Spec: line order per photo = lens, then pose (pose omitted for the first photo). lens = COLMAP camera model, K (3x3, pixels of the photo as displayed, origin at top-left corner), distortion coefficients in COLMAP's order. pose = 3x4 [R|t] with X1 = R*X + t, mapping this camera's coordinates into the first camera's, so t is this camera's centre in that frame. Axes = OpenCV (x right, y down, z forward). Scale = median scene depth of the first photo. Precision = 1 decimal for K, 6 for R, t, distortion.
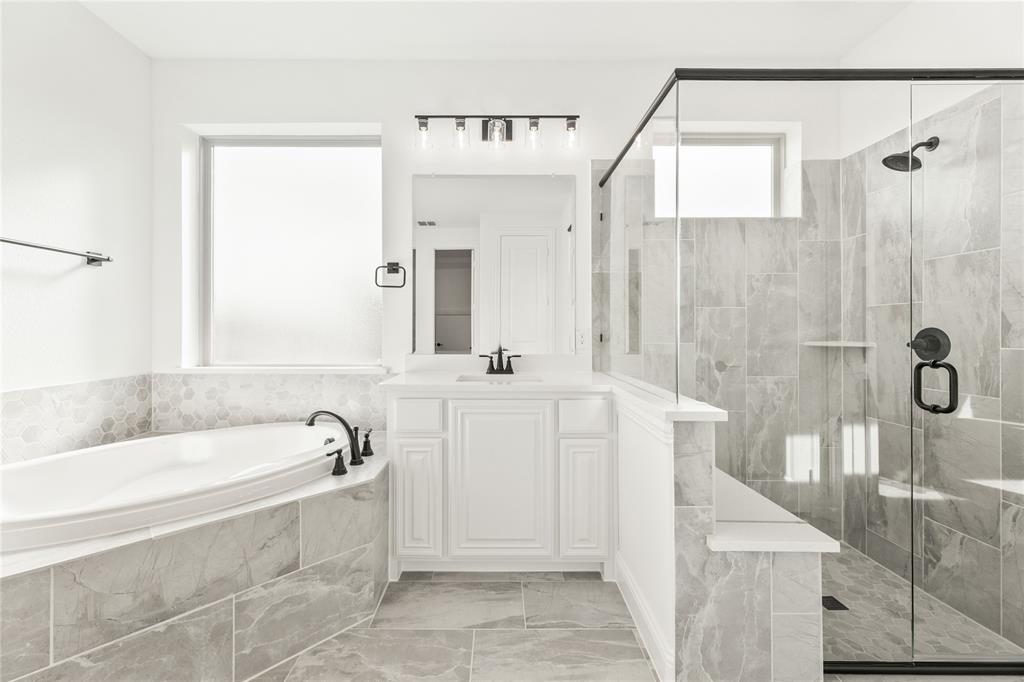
lens RADIAL K [[419.9, 0, 508.0], [0, 419.9, 333.3], [0, 0, 1]] dist [-0.000725, 0.001202]
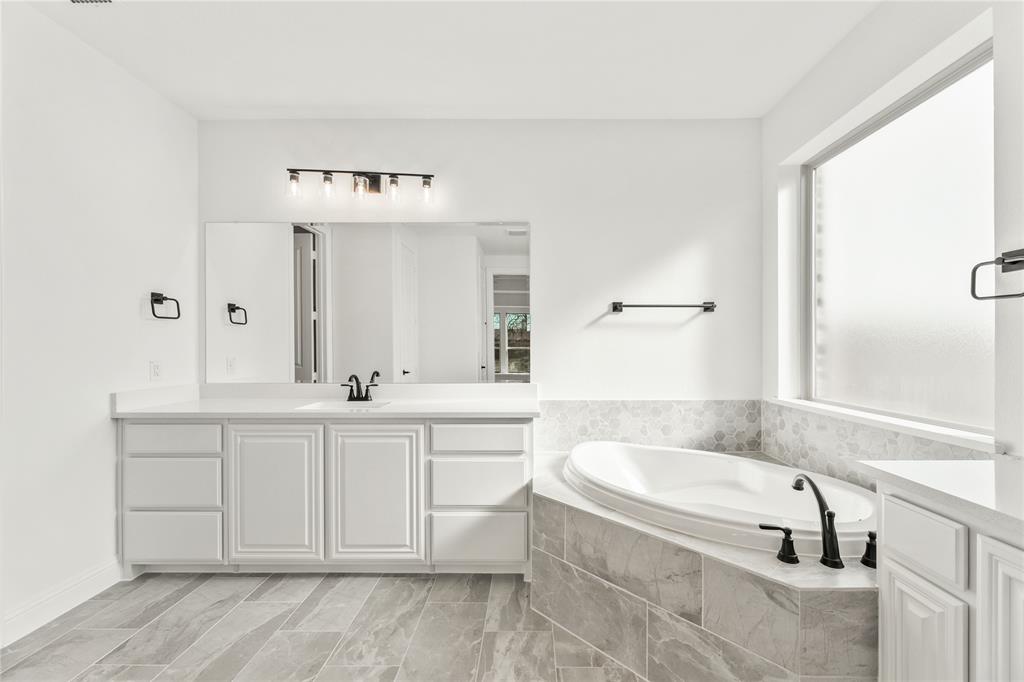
lens RADIAL K [[419.9, 0, 513.4], [0, 419.9, 346.4], [0, 0, 1]] dist [-0.000725, 0.001202]
pose [[-0.050183, 0.000190, -0.998740, 0.372502], [0.000034, 1.000000, 0.000188, -0.058059], [0.998740, -0.000024, -0.050183, 0.488113]]
